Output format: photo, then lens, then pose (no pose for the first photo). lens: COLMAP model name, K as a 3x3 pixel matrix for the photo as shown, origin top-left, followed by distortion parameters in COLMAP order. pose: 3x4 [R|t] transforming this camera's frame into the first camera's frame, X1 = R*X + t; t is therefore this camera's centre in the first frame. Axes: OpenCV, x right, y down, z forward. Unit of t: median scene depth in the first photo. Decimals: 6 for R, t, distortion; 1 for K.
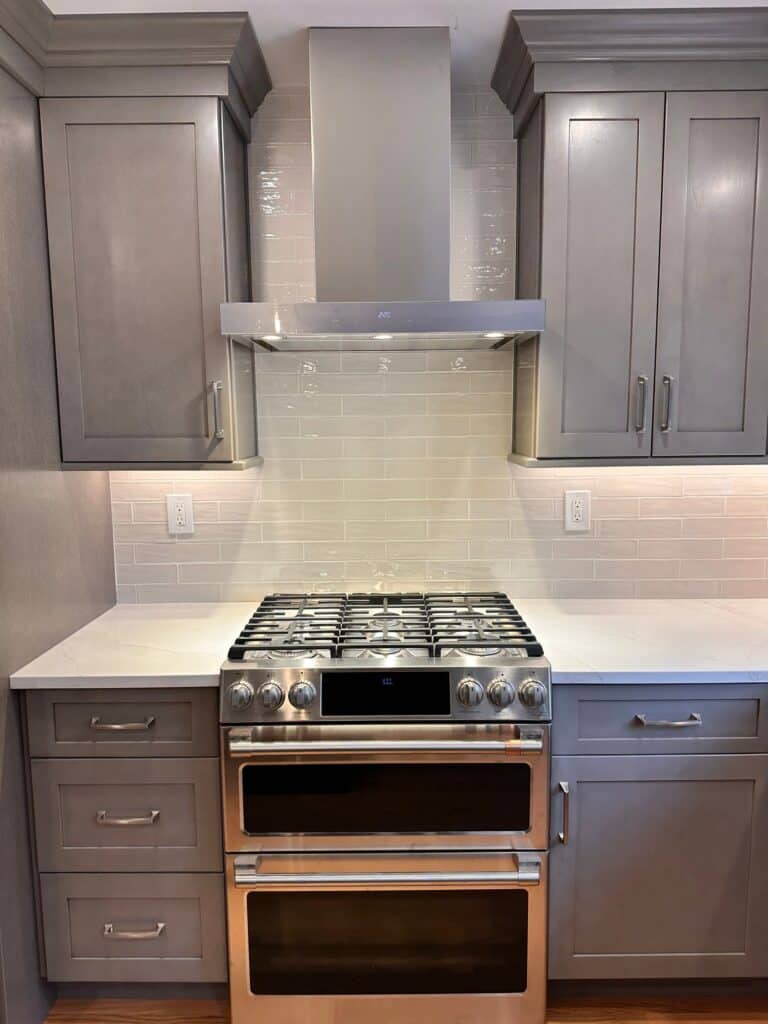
lens RADIAL K [[713.0, 0, 383.2], [0, 713.0, 508.9], [0, 0, 1]] dist [0.113054, -0.167188]
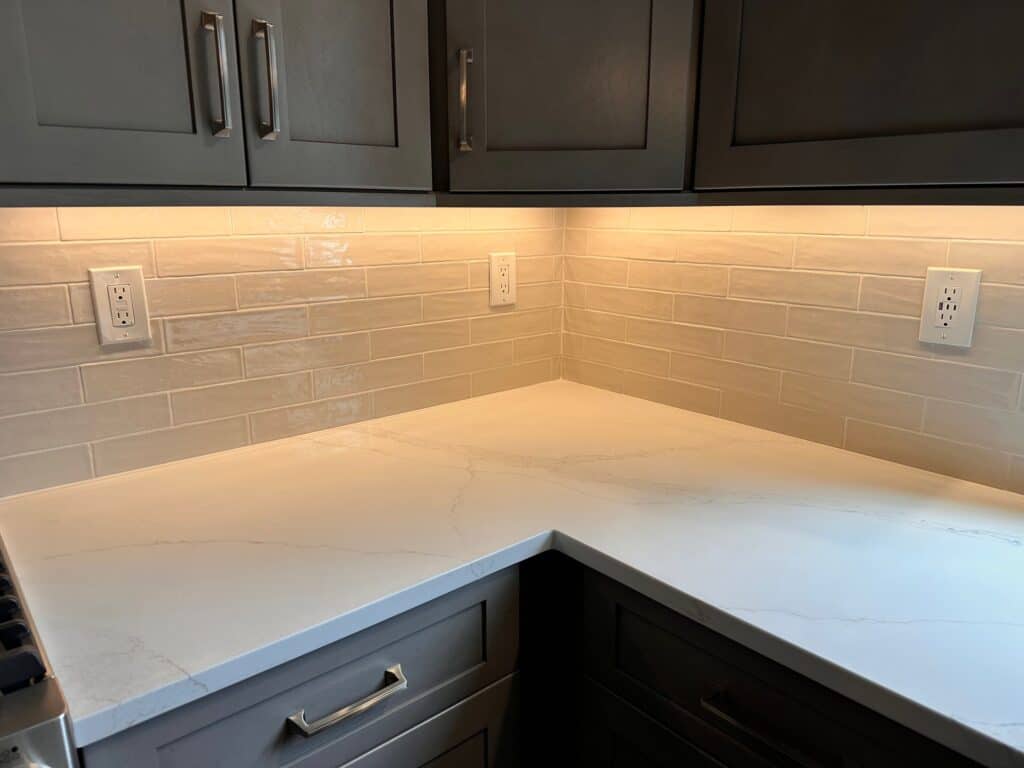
lens RADIAL K [[713.0, 0, 506.8], [0, 713.0, 387.1], [0, 0, 1]] dist [0.113054, -0.167188]
pose [[0.758676, -0.148147, 0.634400, 0.166189], [0.073440, 0.987042, 0.142671, 0.007974], [-0.647316, -0.061651, 0.759724, 0.492768]]
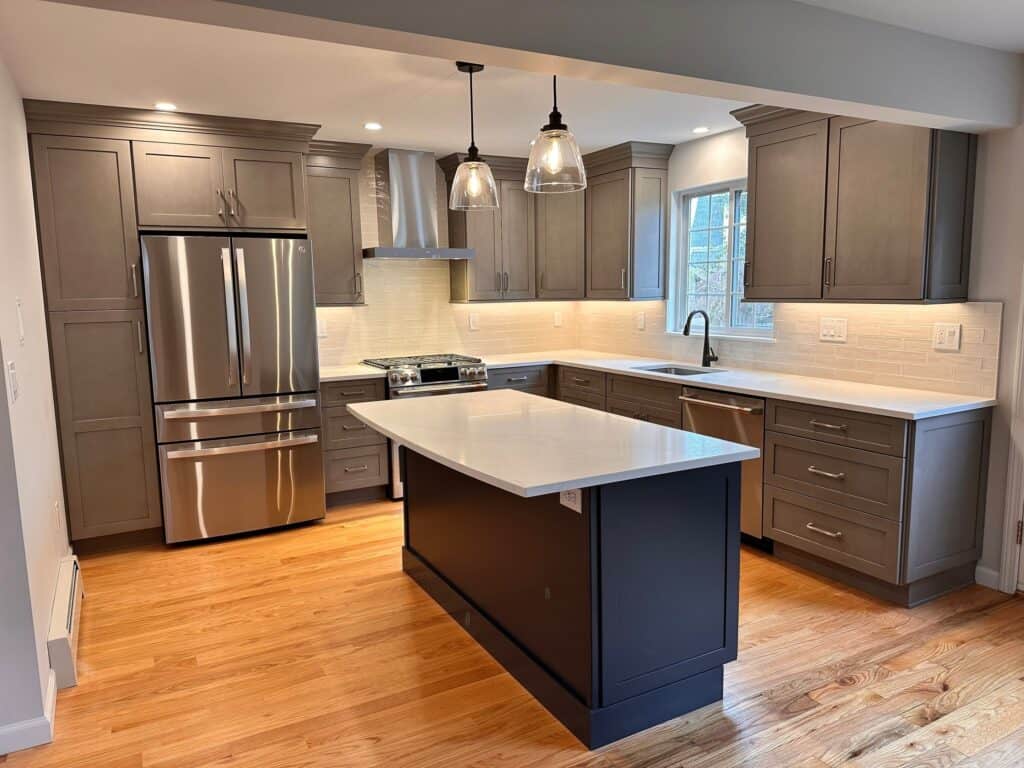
lens RADIAL K [[713.0, 0, 506.8], [0, 713.0, 387.1], [0, 0, 1]] dist [0.113054, -0.167188]
pose [[0.876550, -0.073037, 0.475738, -1.066980], [0.068845, 0.997282, 0.026260, 0.217692], [-0.476362, 0.009734, 0.879195, -1.631335]]
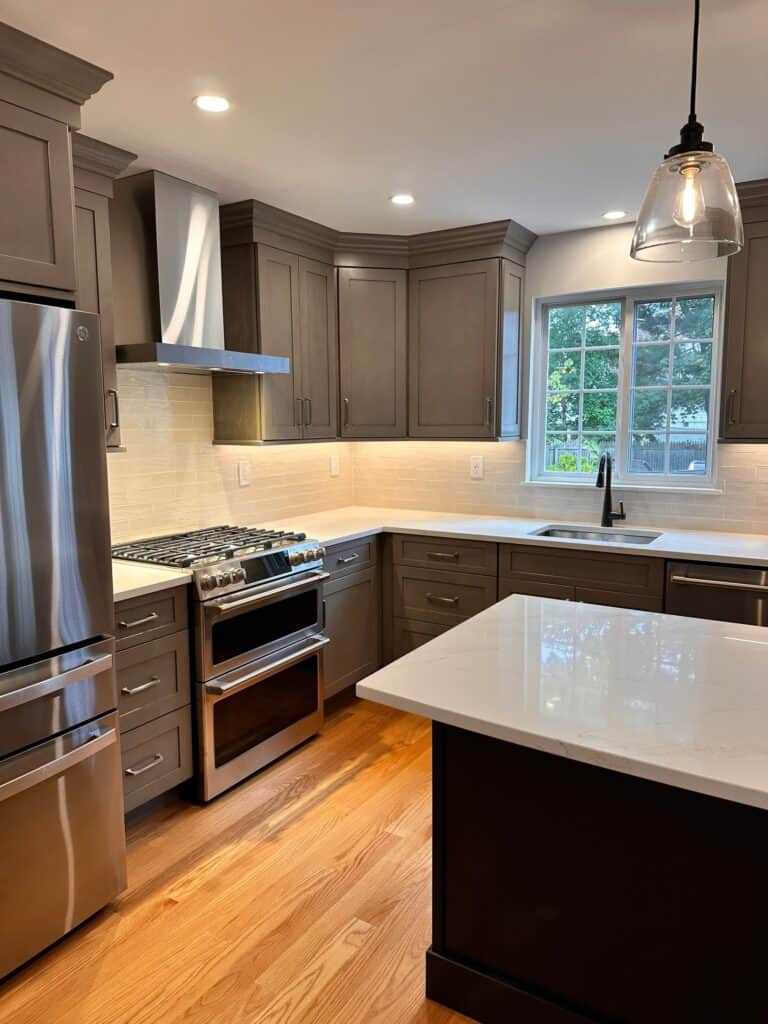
lens RADIAL K [[713.0, 0, 383.2], [0, 713.0, 508.9], [0, 0, 1]] dist [0.113054, -0.167188]
pose [[0.520682, -0.099533, 0.847929, -1.205800], [0.106566, 0.992990, 0.051123, 0.041512], [-0.847074, 0.063742, 0.527639, -0.198539]]
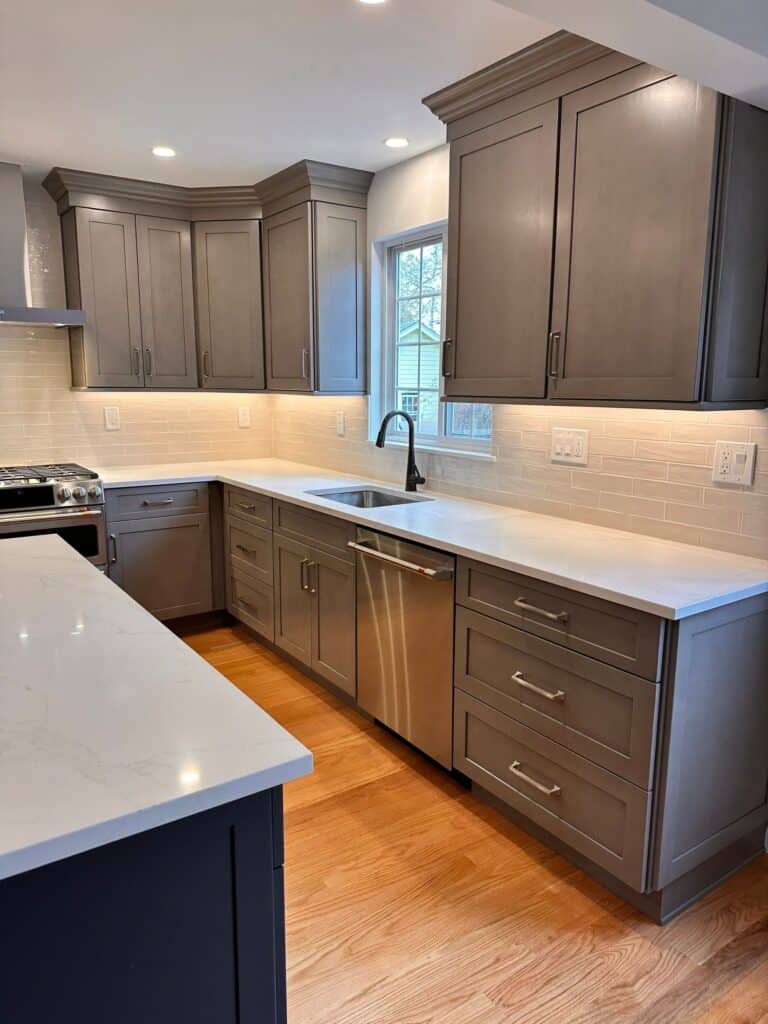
lens RADIAL K [[713.0, 0, 383.2], [0, 713.0, 508.9], [0, 0, 1]] dist [0.113054, -0.167188]
pose [[0.822594, -0.083747, 0.562428, -0.275258], [0.054468, 0.996152, 0.068665, 0.176788], [-0.566014, -0.025849, 0.823990, -1.157147]]
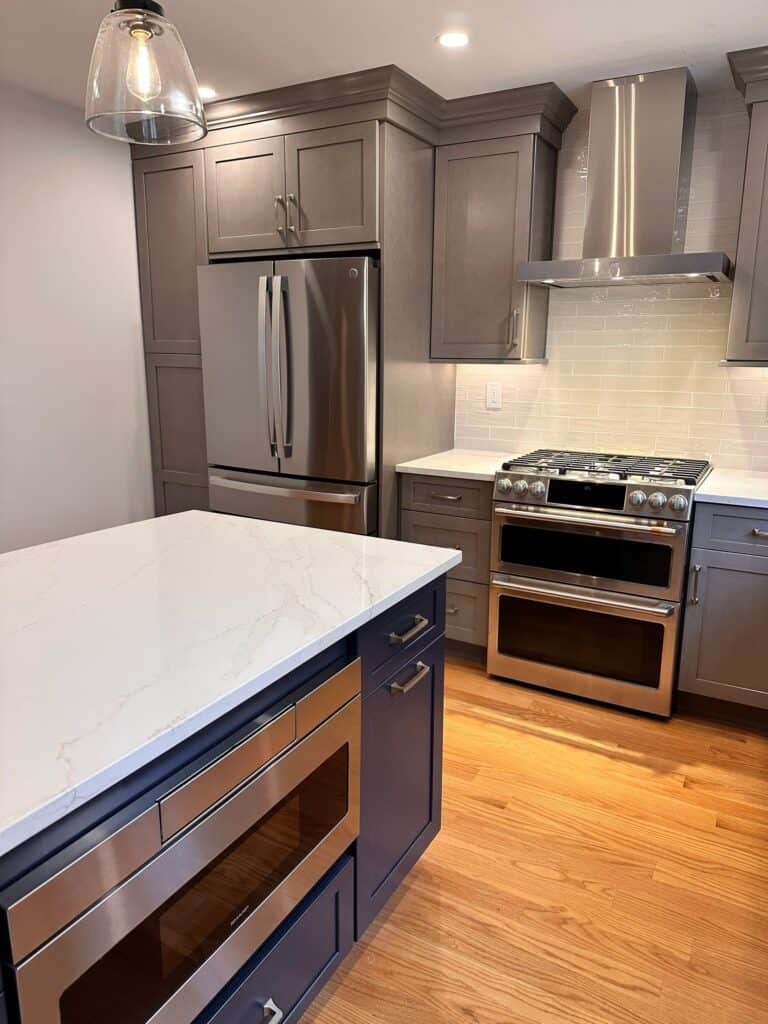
lens RADIAL K [[713.0, 0, 383.2], [0, 713.0, 508.9], [0, 0, 1]] dist [0.113054, -0.167188]
pose [[0.873444, 0.121111, -0.471623, 0.346903], [-0.076320, 0.990654, 0.113050, 0.117293], [0.480907, -0.062749, 0.874523, -0.647706]]
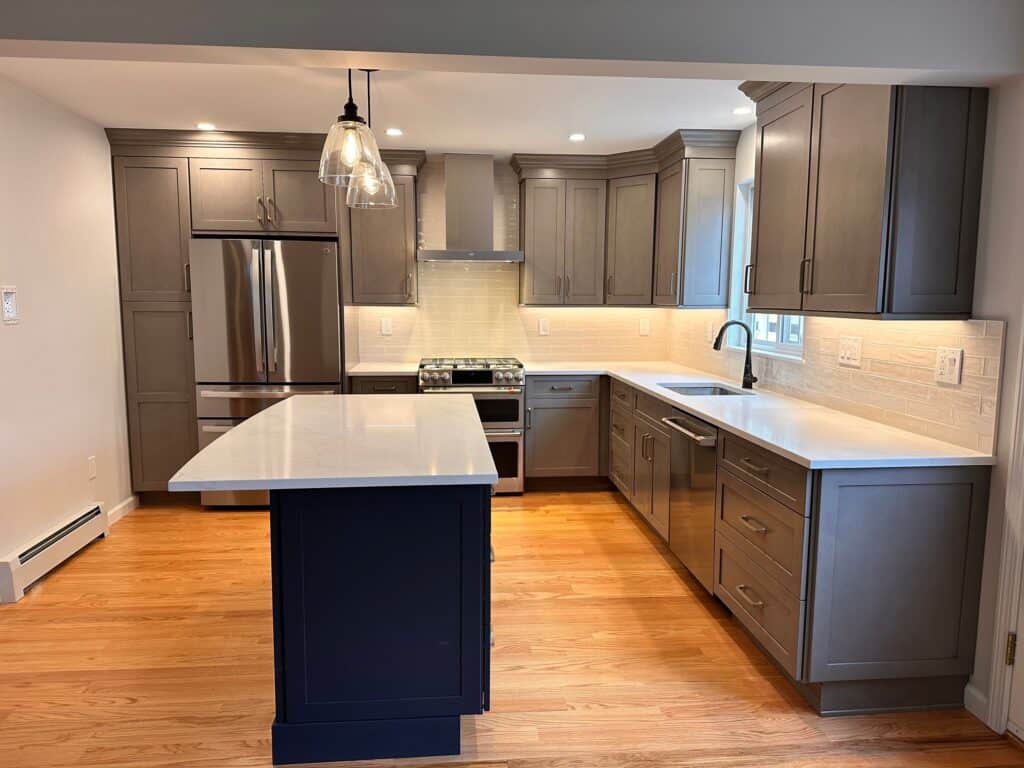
lens RADIAL K [[713.0, 0, 506.8], [0, 713.0, 387.1], [0, 0, 1]] dist [0.113054, -0.167188]
pose [[0.995810, 0.003281, 0.091391, -0.112257], [-0.003468, 0.999992, 0.001889, 0.256860], [-0.091384, -0.002198, 0.995813, -1.827191]]
